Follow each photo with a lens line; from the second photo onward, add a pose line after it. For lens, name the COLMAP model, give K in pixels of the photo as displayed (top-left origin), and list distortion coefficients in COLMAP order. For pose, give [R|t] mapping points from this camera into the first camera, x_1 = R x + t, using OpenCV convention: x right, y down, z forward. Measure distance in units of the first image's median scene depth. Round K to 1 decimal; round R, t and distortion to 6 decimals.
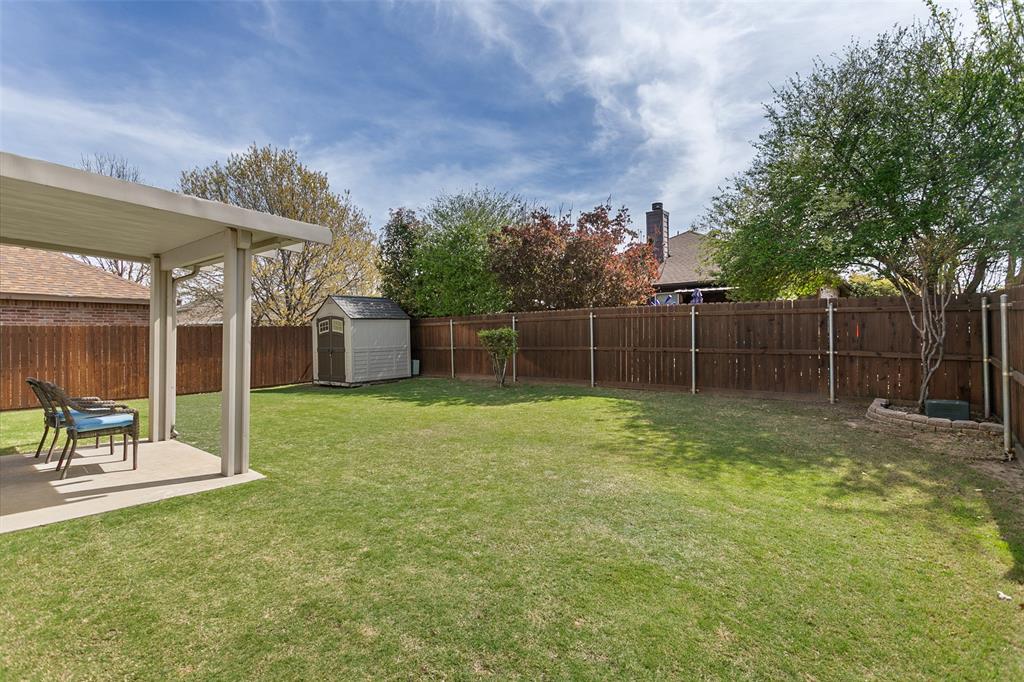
lens RADIAL K [[485.0, 0, 510.2], [0, 485.0, 330.7], [0, 0, 1]] dist [-0.000056, 0.000099]
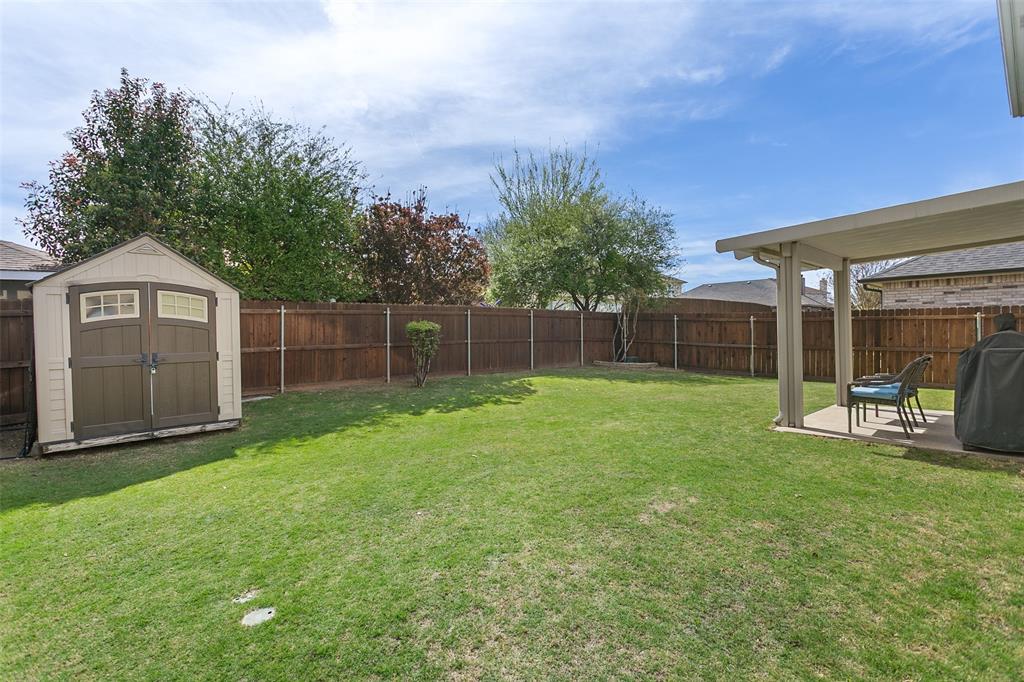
lens RADIAL K [[485.0, 0, 510.2], [0, 485.0, 330.7], [0, 0, 1]] dist [-0.000056, 0.000099]
pose [[0.135257, 0.005391, 0.990796, -0.744971], [-0.007522, 0.999962, -0.004414, 0.012321], [-0.990782, -0.006856, 0.135293, 0.598358]]
